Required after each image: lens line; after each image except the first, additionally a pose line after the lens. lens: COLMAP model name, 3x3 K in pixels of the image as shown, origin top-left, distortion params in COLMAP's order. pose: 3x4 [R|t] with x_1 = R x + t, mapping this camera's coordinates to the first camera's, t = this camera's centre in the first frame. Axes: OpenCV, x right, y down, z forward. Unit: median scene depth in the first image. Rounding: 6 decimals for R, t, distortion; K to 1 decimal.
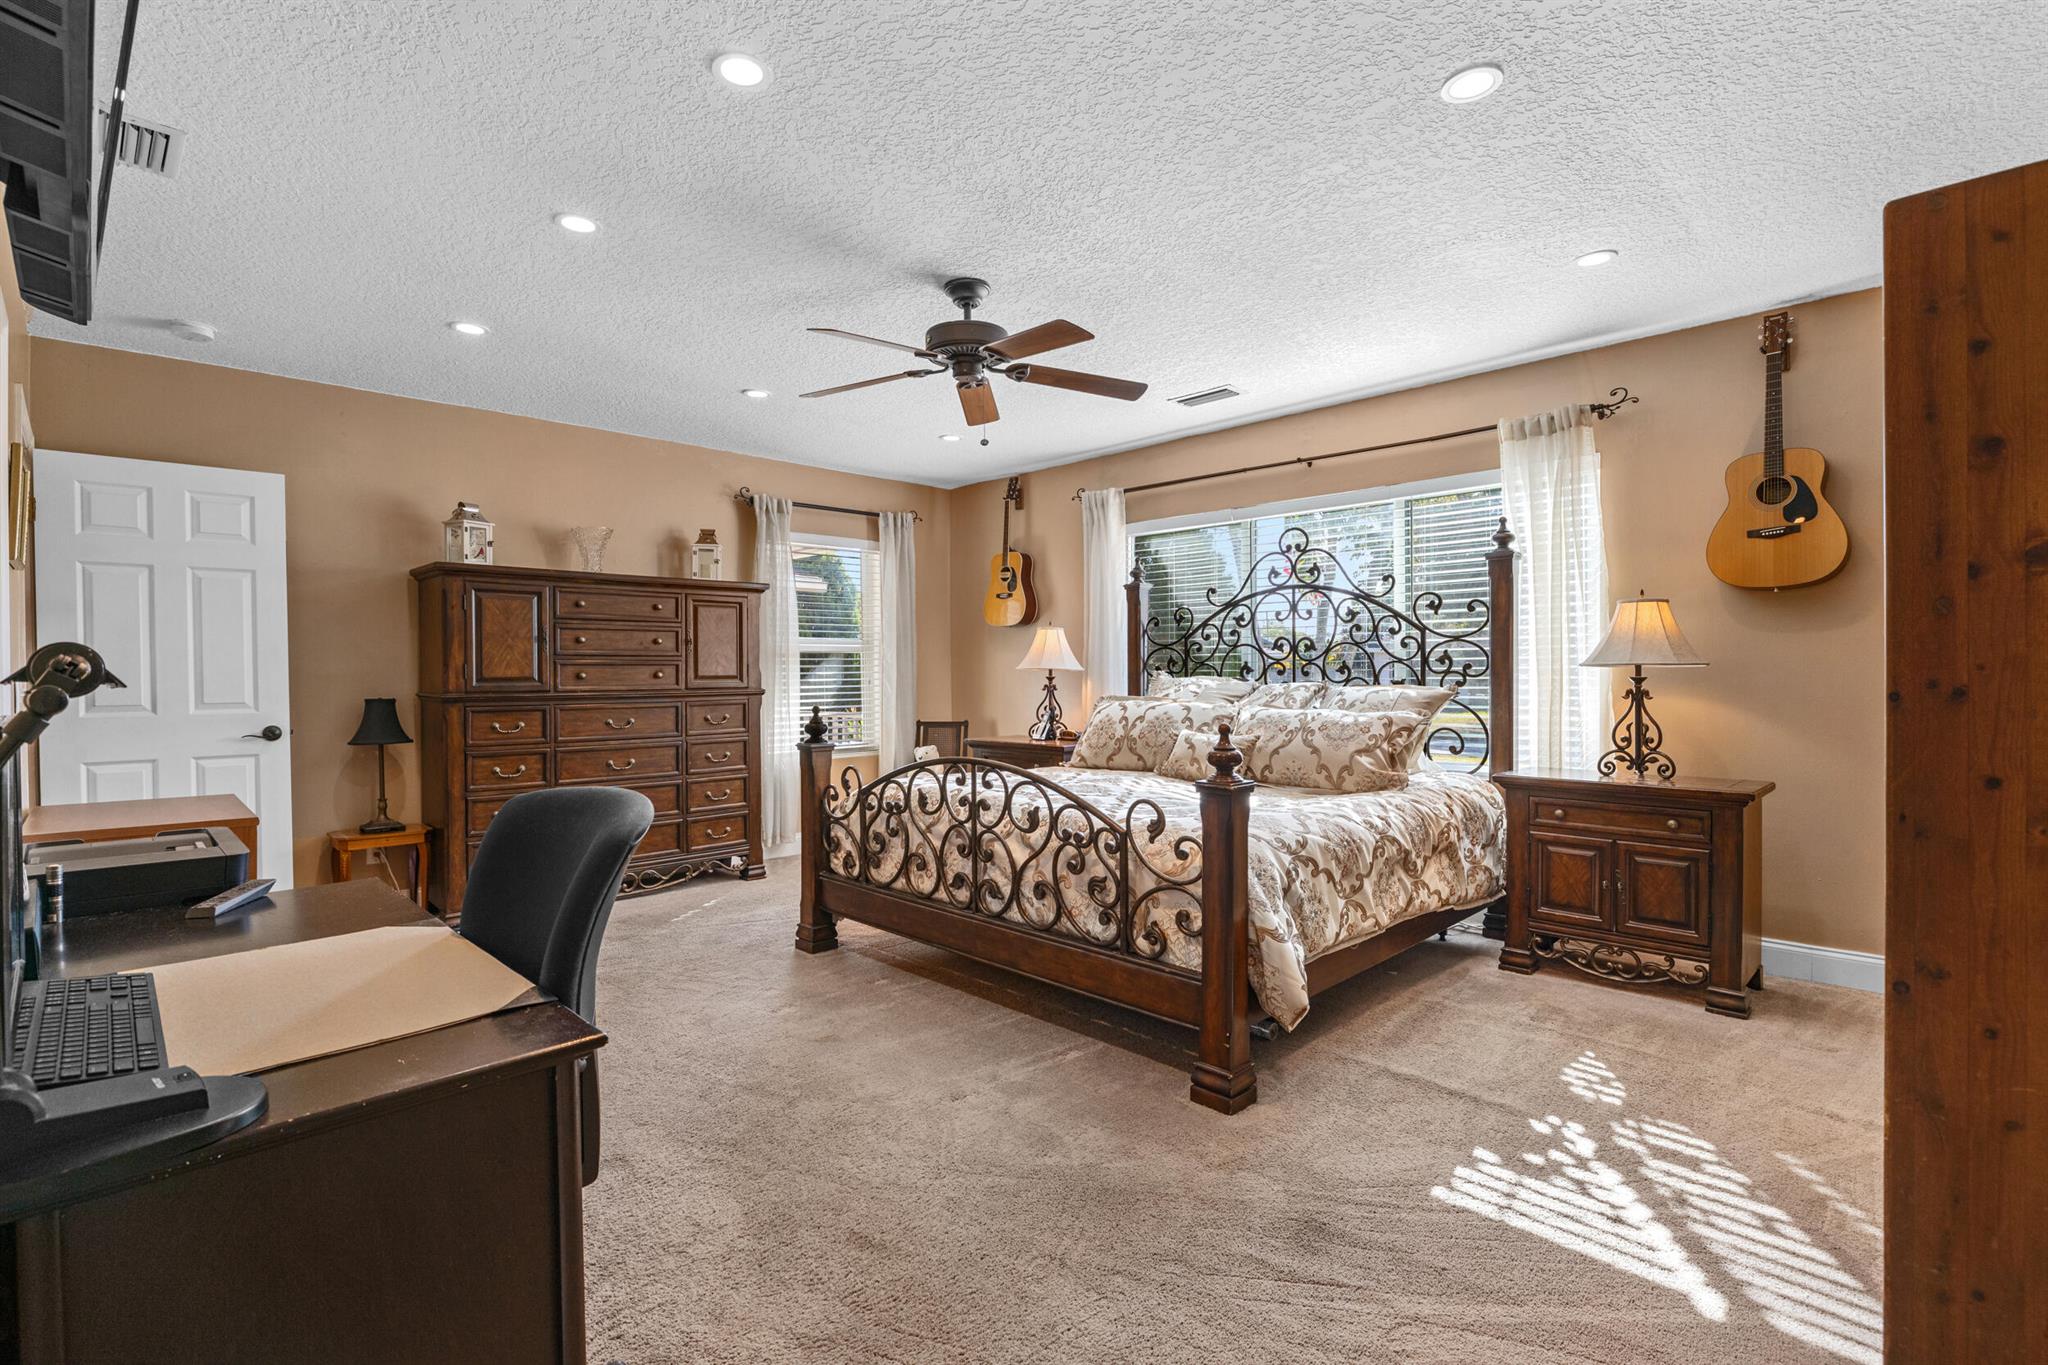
lens RADIAL K [[938.0, 0, 1024.0], [0, 938.0, 682.5], [0, 0, 1]] dist [0.000499, 0.000128]
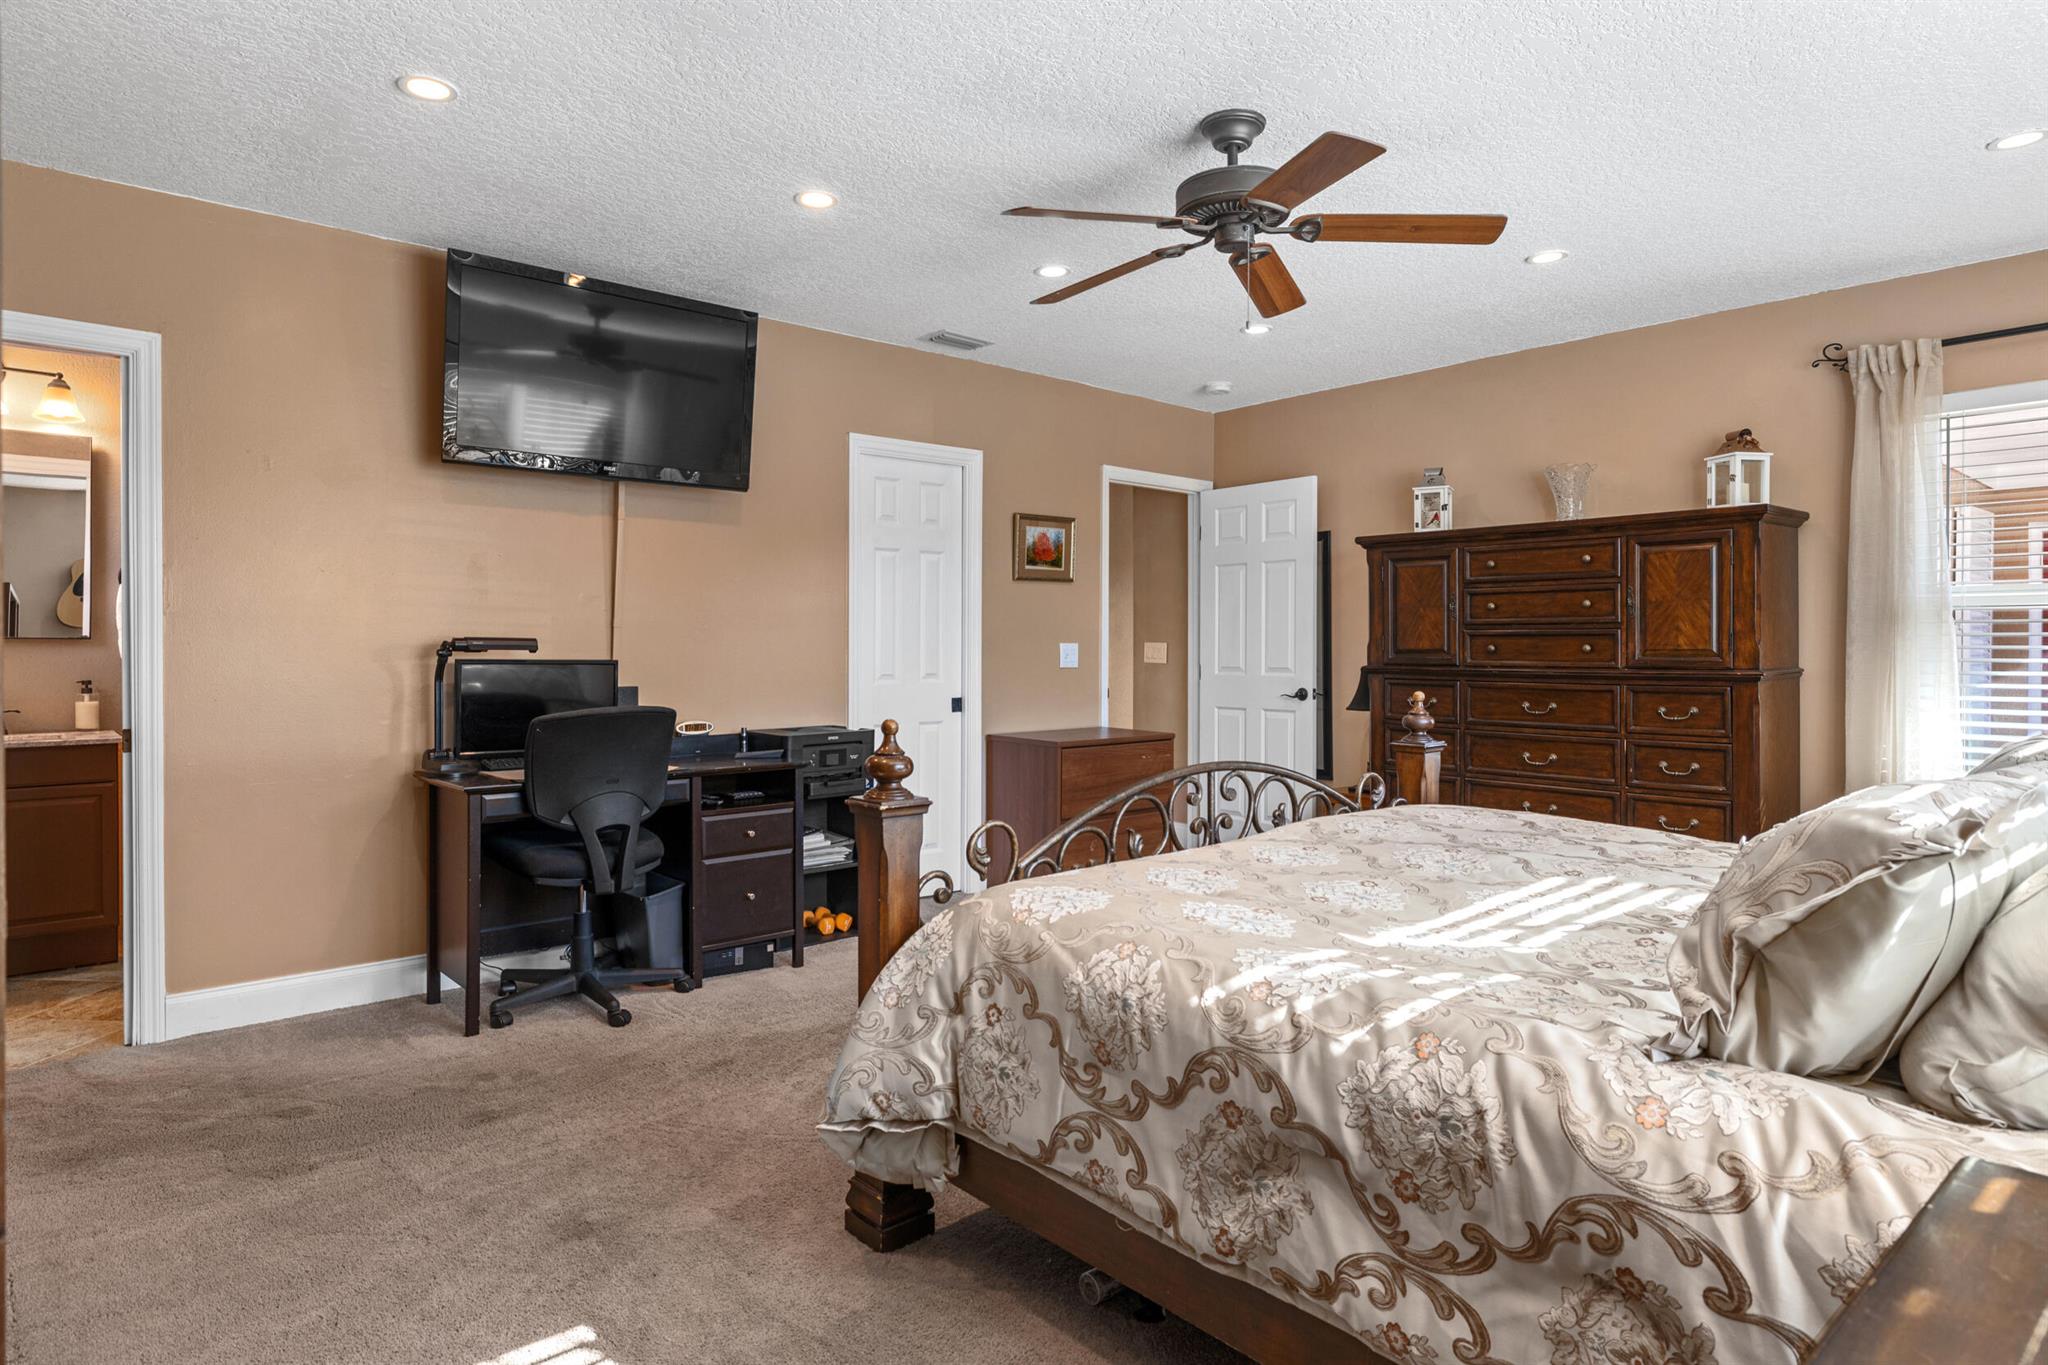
lens RADIAL K [[1169.7, 0, 1021.2], [0, 1169.7, 652.1], [0, 0, 1]] dist [0.000108, -0.000059]
pose [[-0.068652, 0.011350, -0.997576, 0.668692], [-0.012509, 0.999847, 0.012237, -0.012548], [0.997562, 0.013319, -0.068499, 0.695090]]
